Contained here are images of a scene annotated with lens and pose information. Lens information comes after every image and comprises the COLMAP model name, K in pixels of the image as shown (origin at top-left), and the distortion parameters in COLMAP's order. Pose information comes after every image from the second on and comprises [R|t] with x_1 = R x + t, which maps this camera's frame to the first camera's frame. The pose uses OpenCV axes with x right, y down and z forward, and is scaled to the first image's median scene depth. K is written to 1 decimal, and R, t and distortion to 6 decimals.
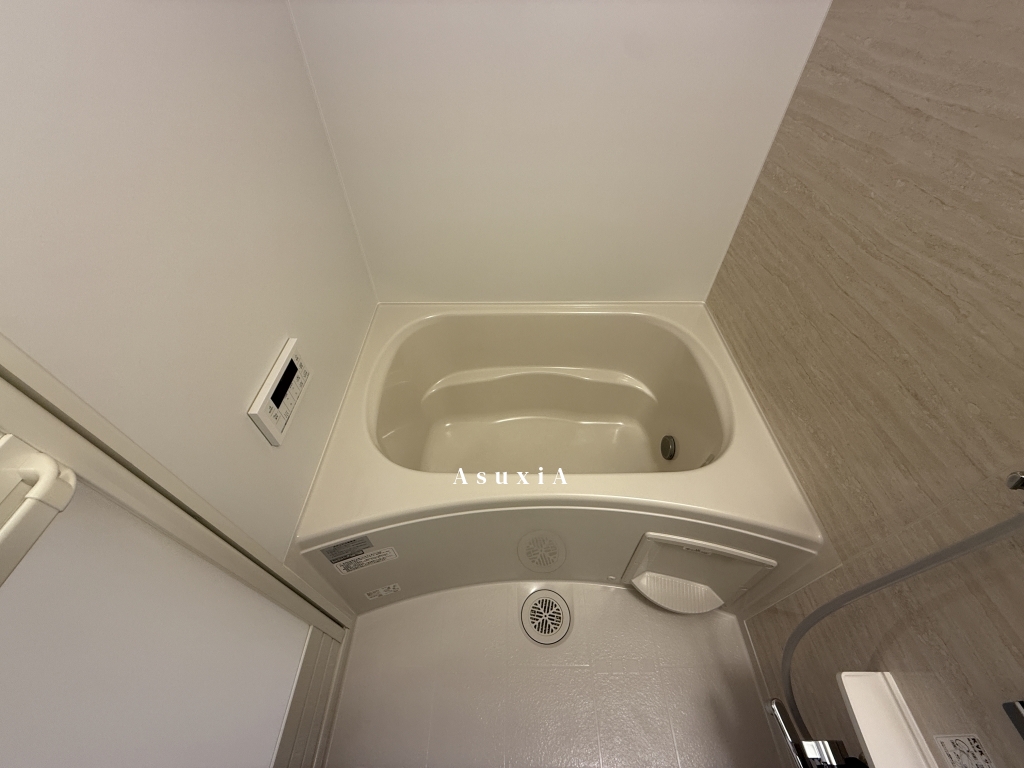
lens RADIAL K [[407.0, 0, 514.2], [0, 407.0, 384.3], [0, 0, 1]] dist [0.000035, -0.000362]
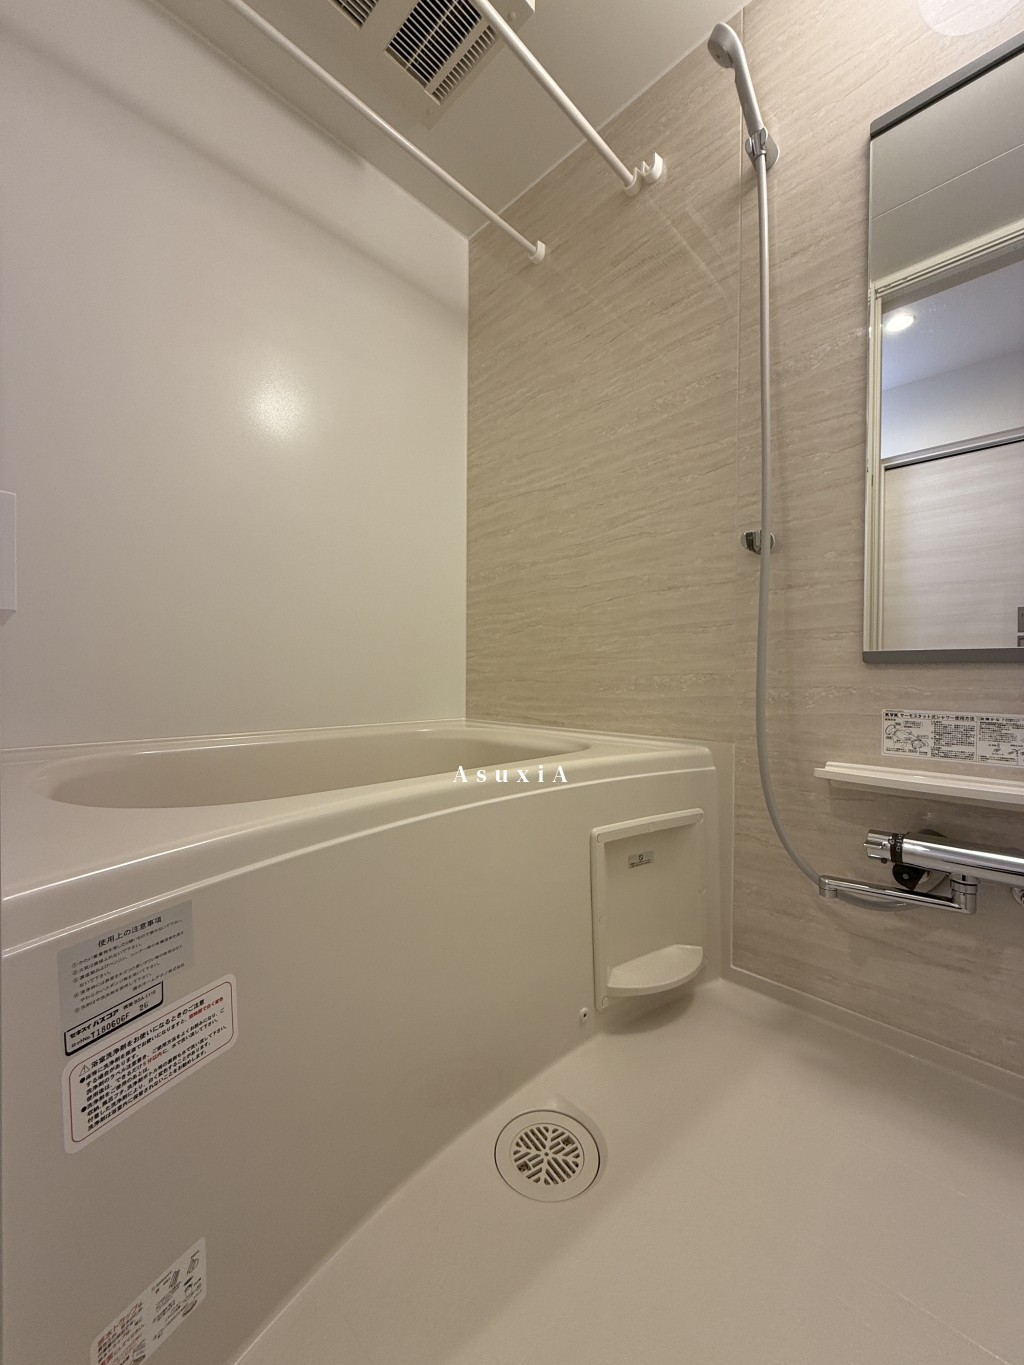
lens RADIAL K [[542.6, 0, 514.0], [0, 542.6, 683.0], [0, 0, 1]] dist [0.000035, -0.000362]
pose [[0.701308, -0.005803, 0.712835, -0.705727], [0.523306, 0.683214, -0.509282, 0.901463], [-0.484064, 0.730195, 0.482180, 0.585067]]
